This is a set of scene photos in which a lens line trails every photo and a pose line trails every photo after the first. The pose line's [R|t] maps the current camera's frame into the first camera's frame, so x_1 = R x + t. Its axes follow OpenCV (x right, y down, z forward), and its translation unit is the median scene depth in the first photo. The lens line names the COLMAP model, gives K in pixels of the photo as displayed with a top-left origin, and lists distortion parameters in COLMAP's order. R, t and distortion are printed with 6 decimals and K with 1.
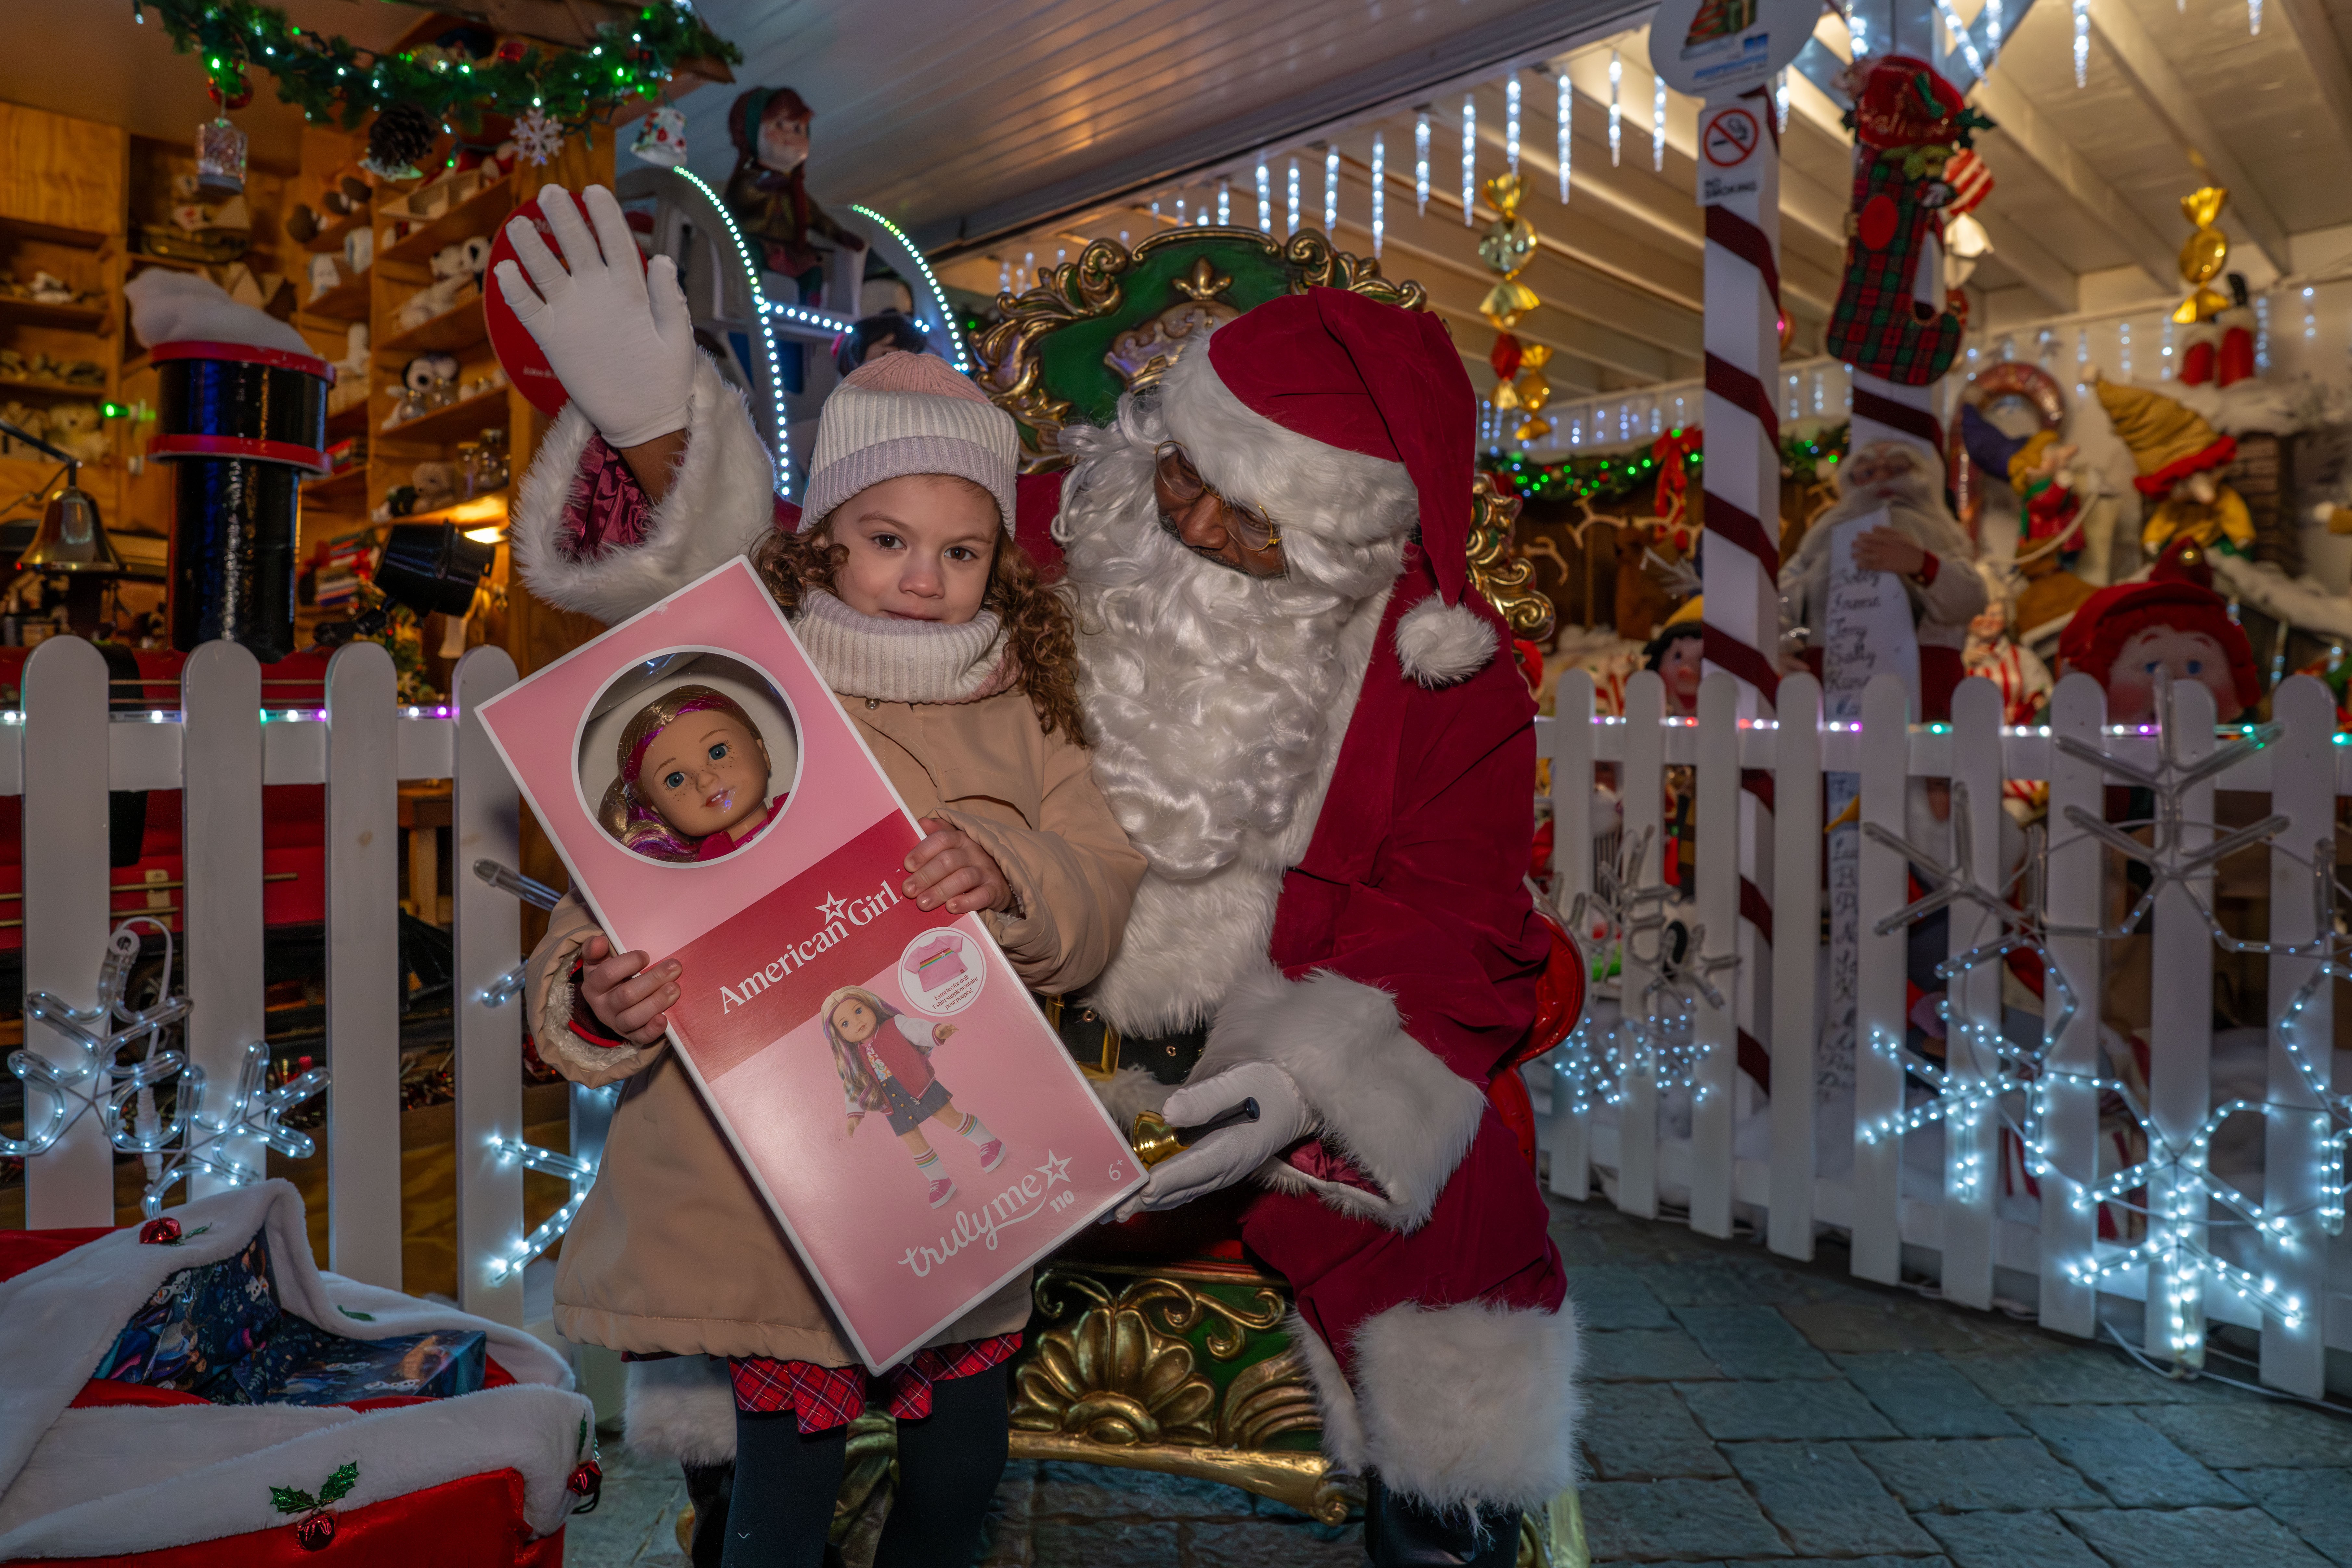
lens RADIAL K [[1476.2, 0, 1184.2], [0, 1476.2, 685.4], [0, 0, 1]] dist [-0.040841, 0.012295]
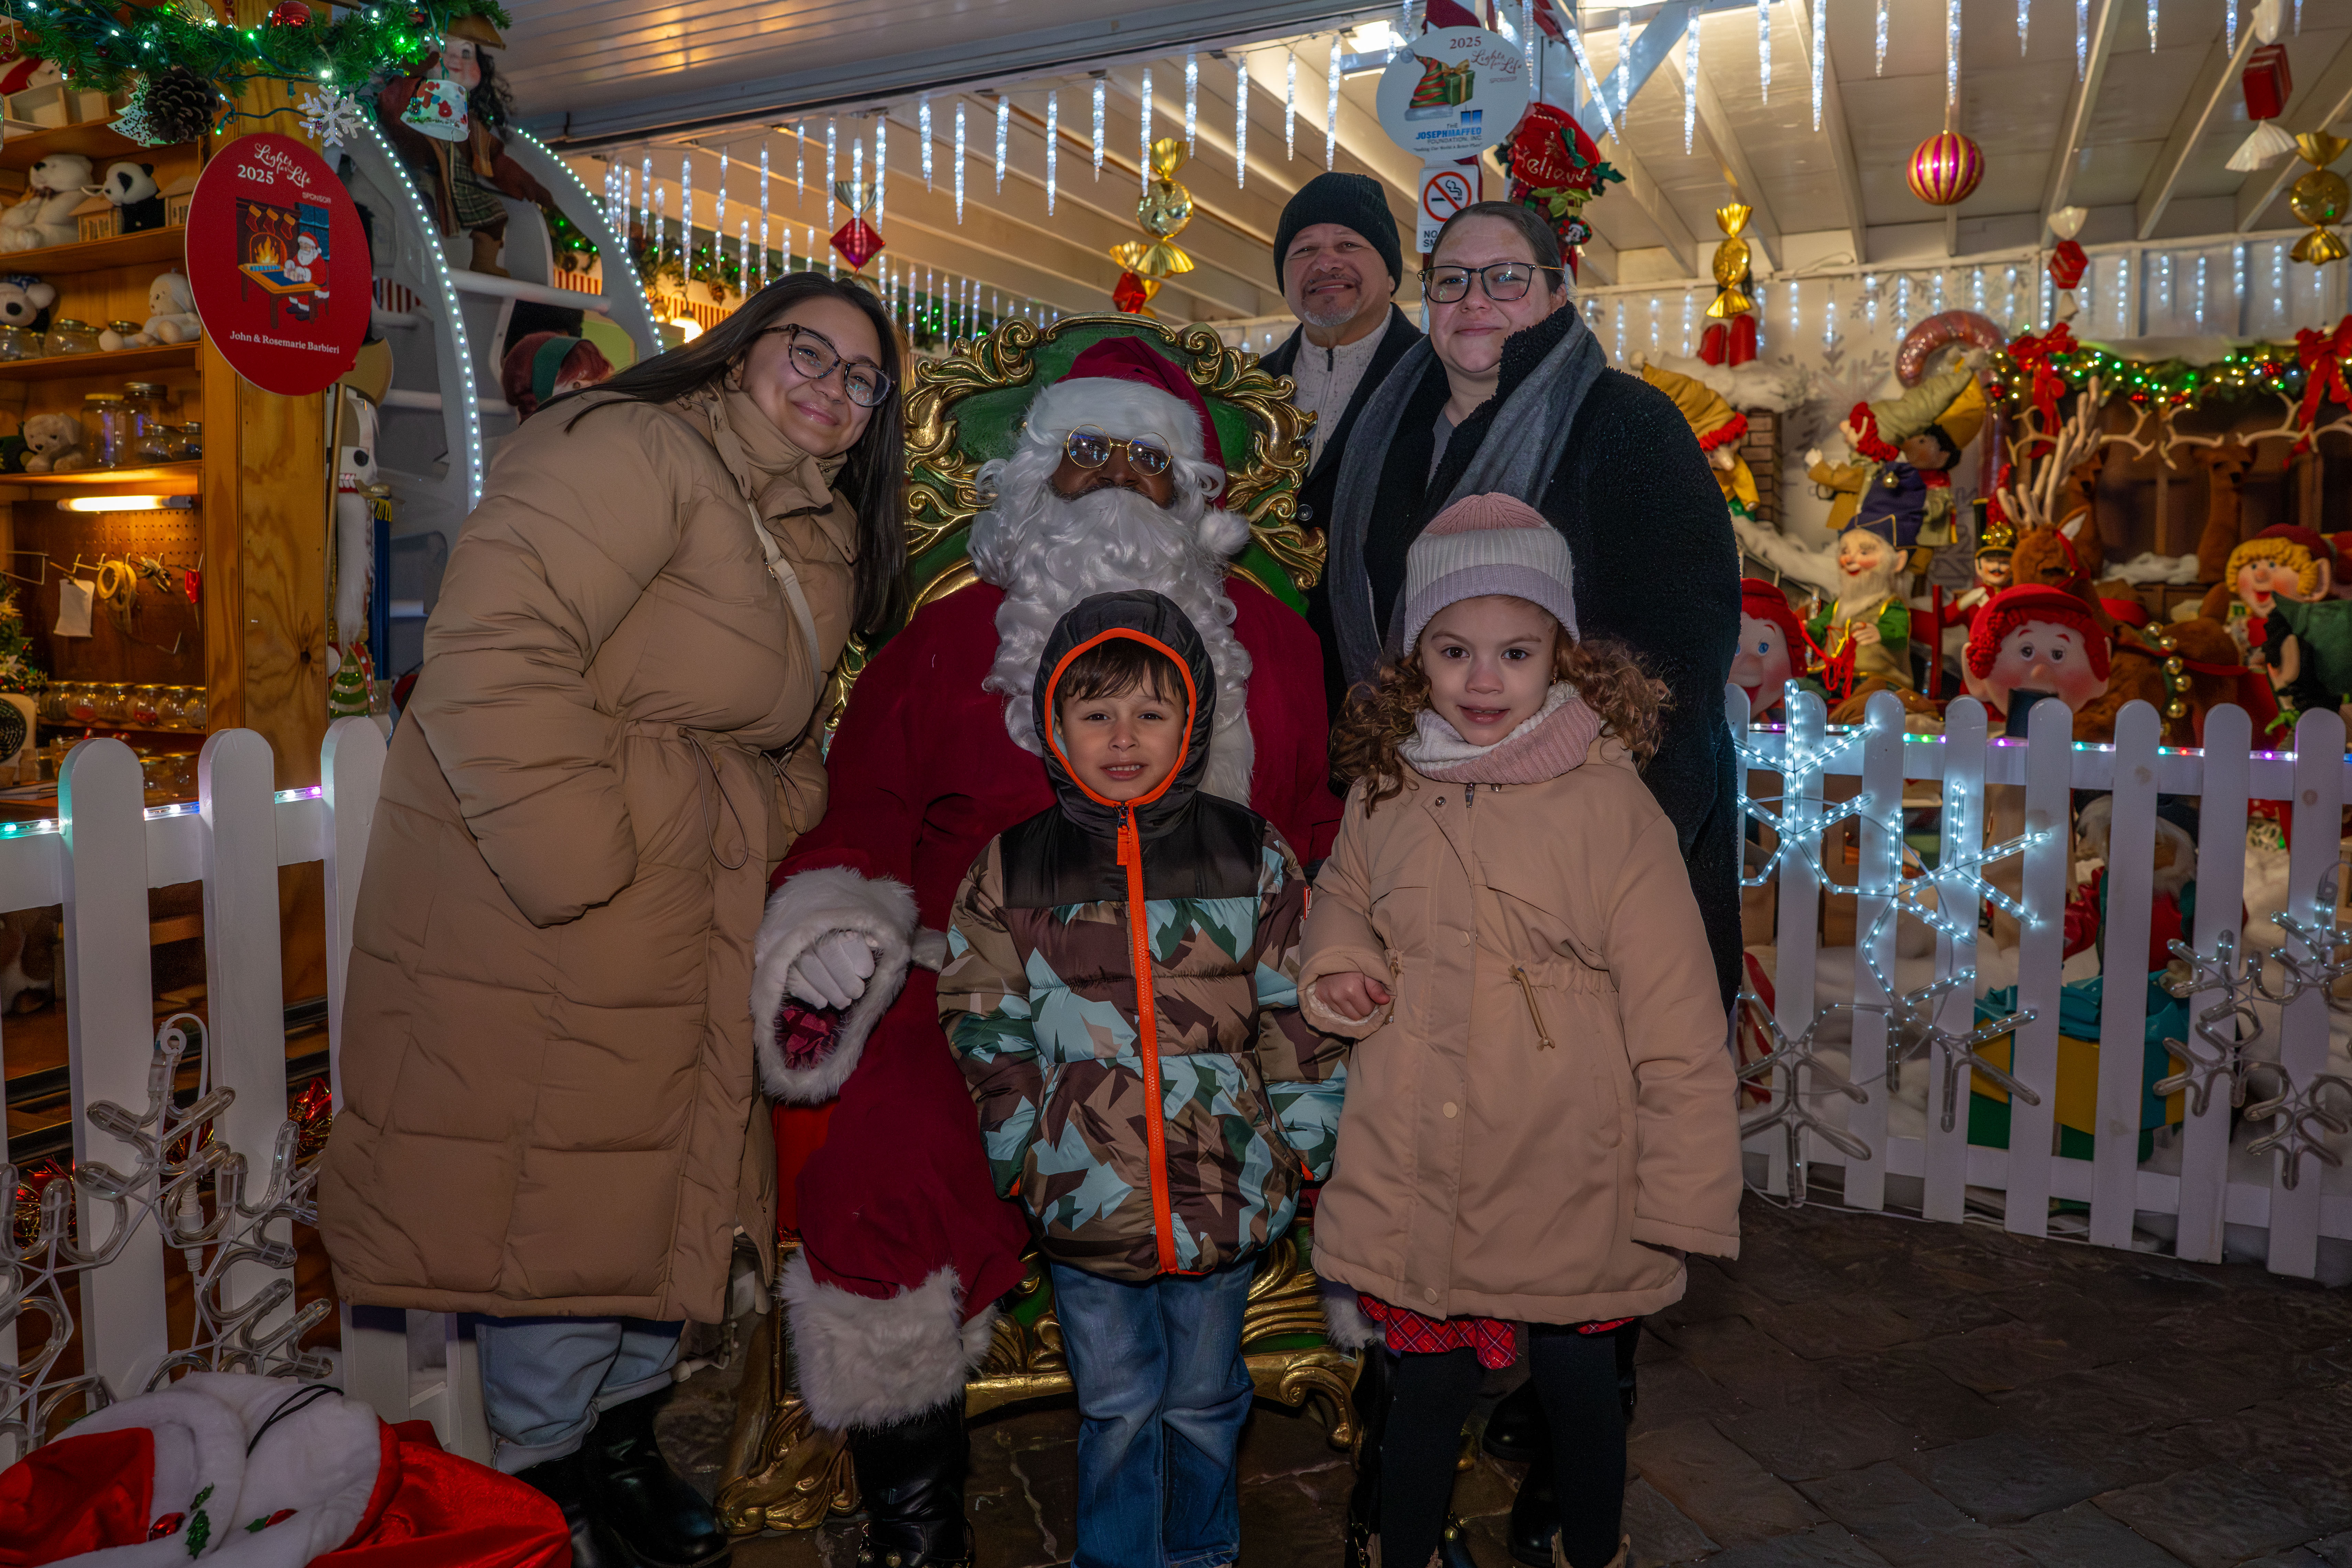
lens RADIAL K [[1548.9, 0, 1232.6], [0, 1548.9, 668.6], [0, 0, 1]] dist [-0.026926, -0.000637]
pose [[0.941483, -0.012051, 0.336845, -0.202074], [-0.007120, 0.998427, 0.055620, -0.071440], [-0.336985, -0.054763, 0.939916, -0.107304]]
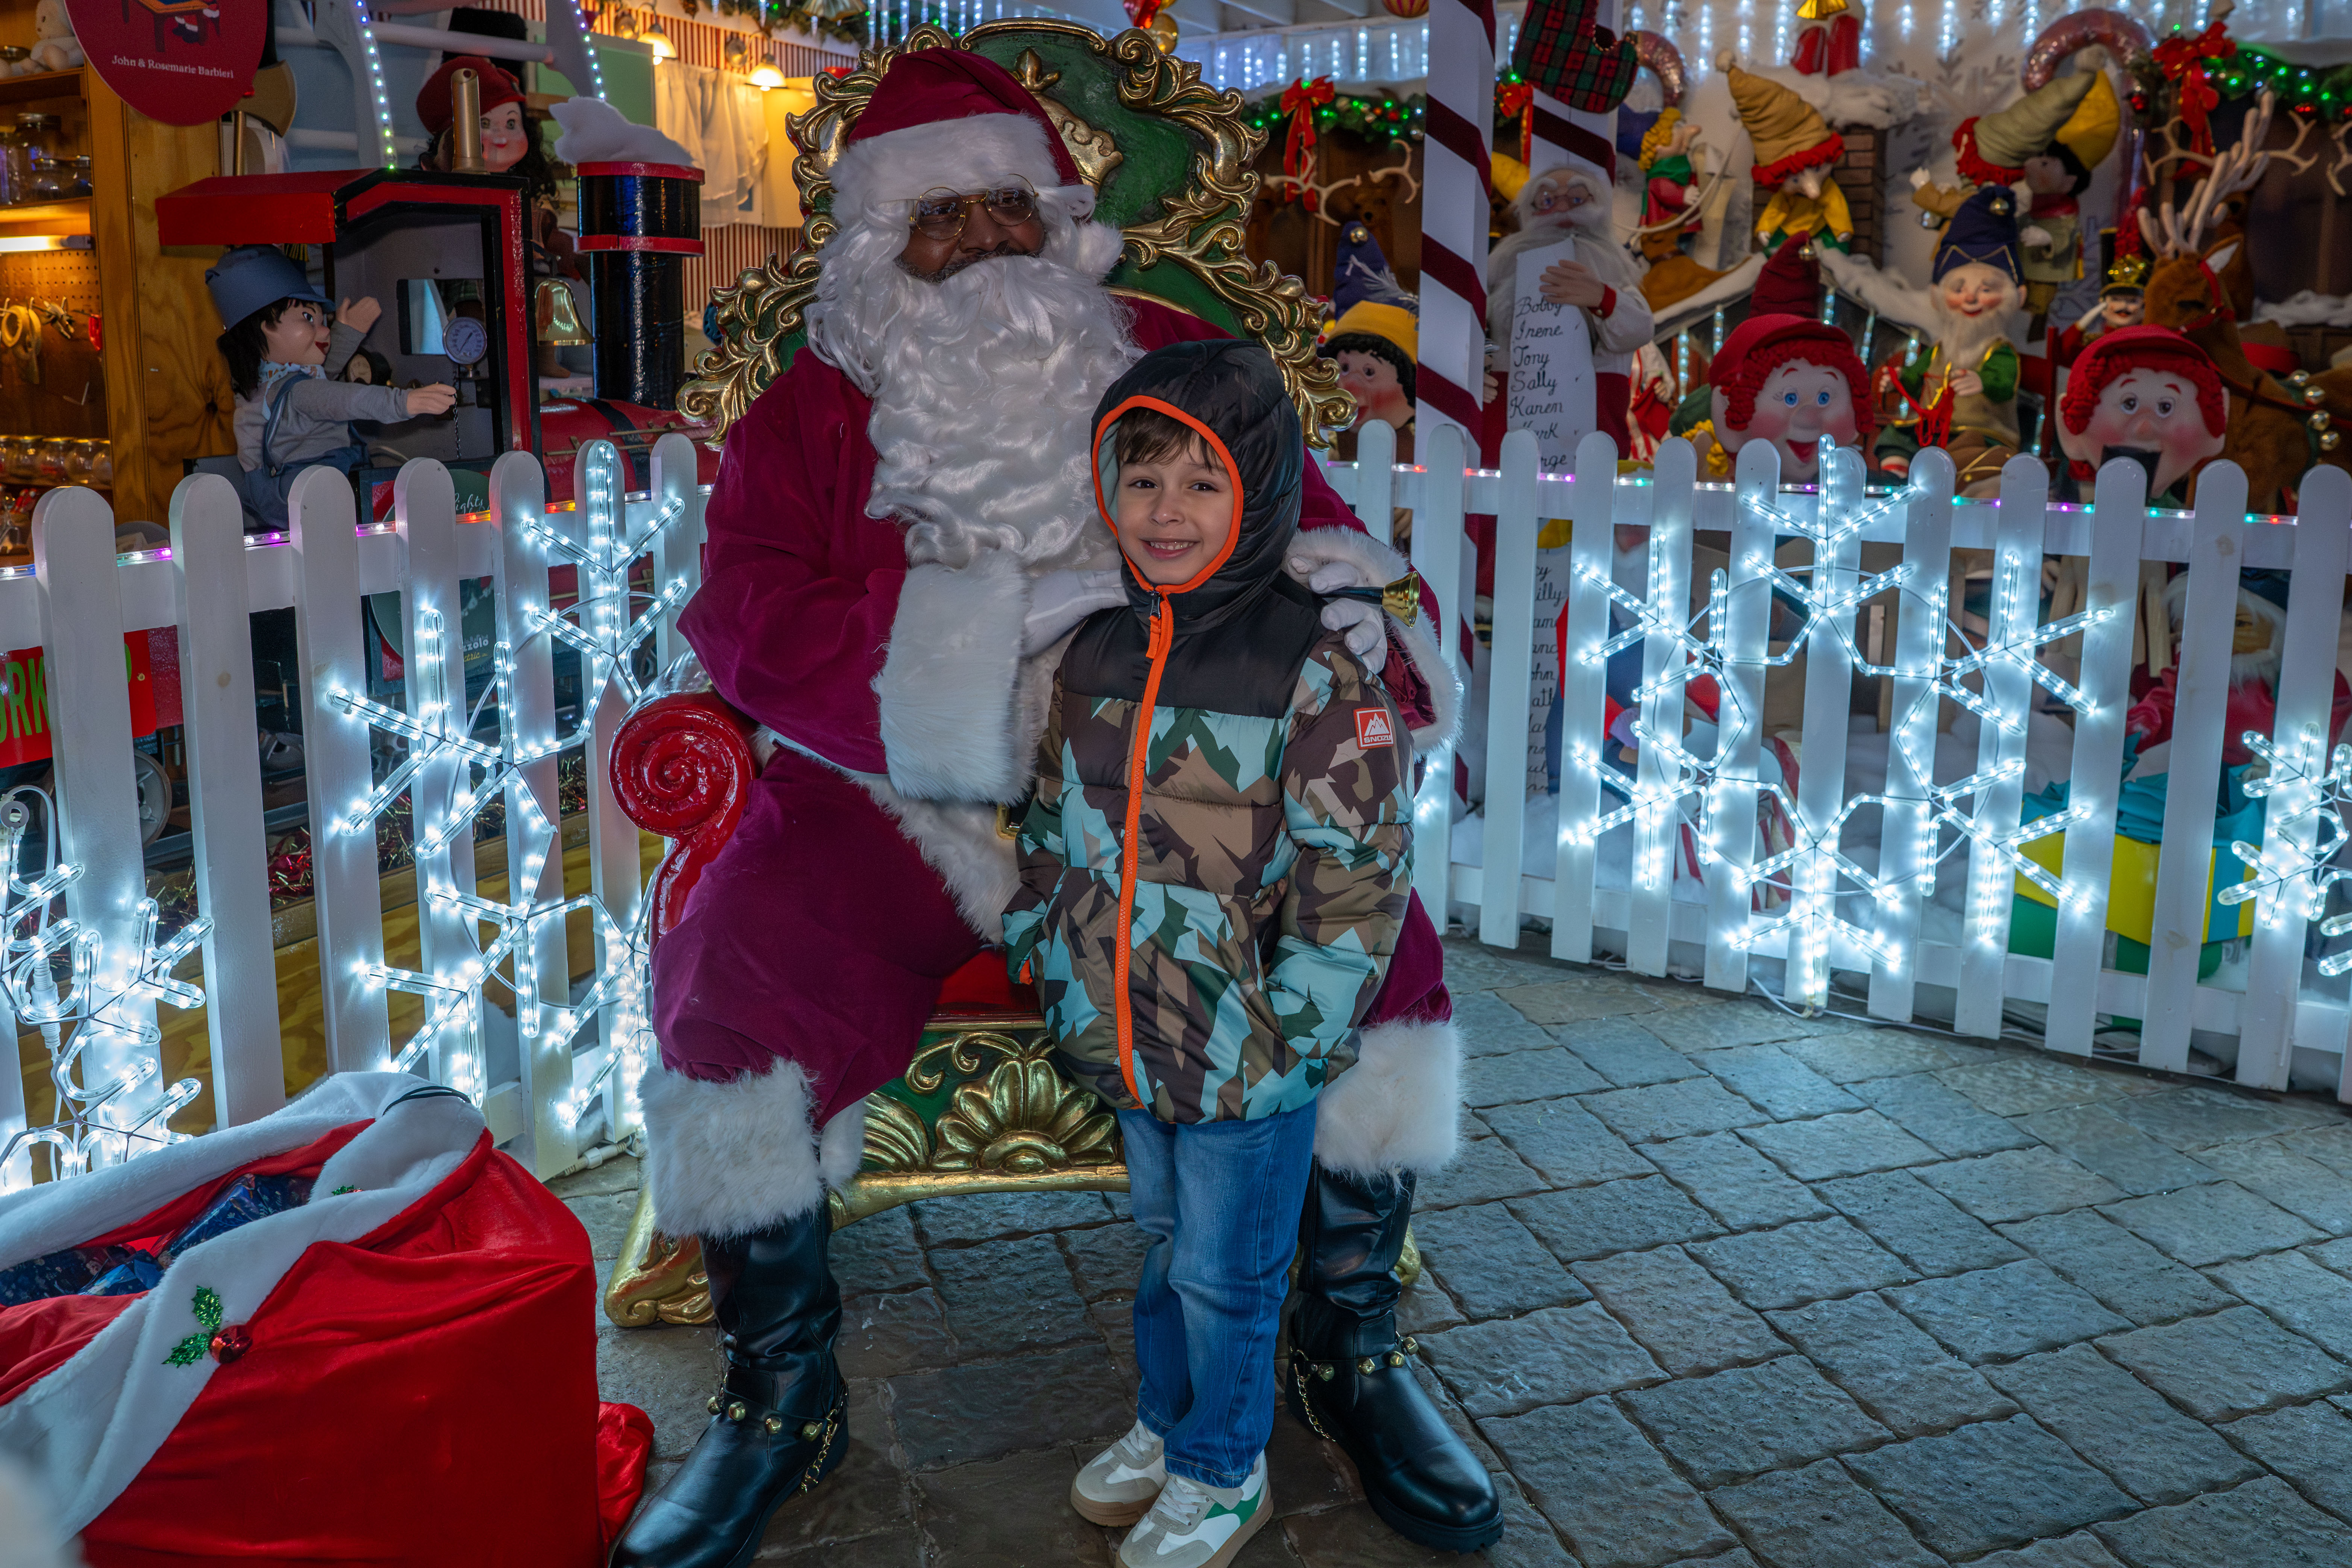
lens RADIAL K [[1696.7, 0, 1183.6], [0, 1696.7, 563.8], [0, 0, 1]] dist [-0.036556, 0.006354]
pose [[0.960547, -0.034200, 0.276006, -0.146392], [-0.005048, 0.990103, 0.140251, -0.071700], [-0.278071, -0.136111, 0.950868, -0.116486]]
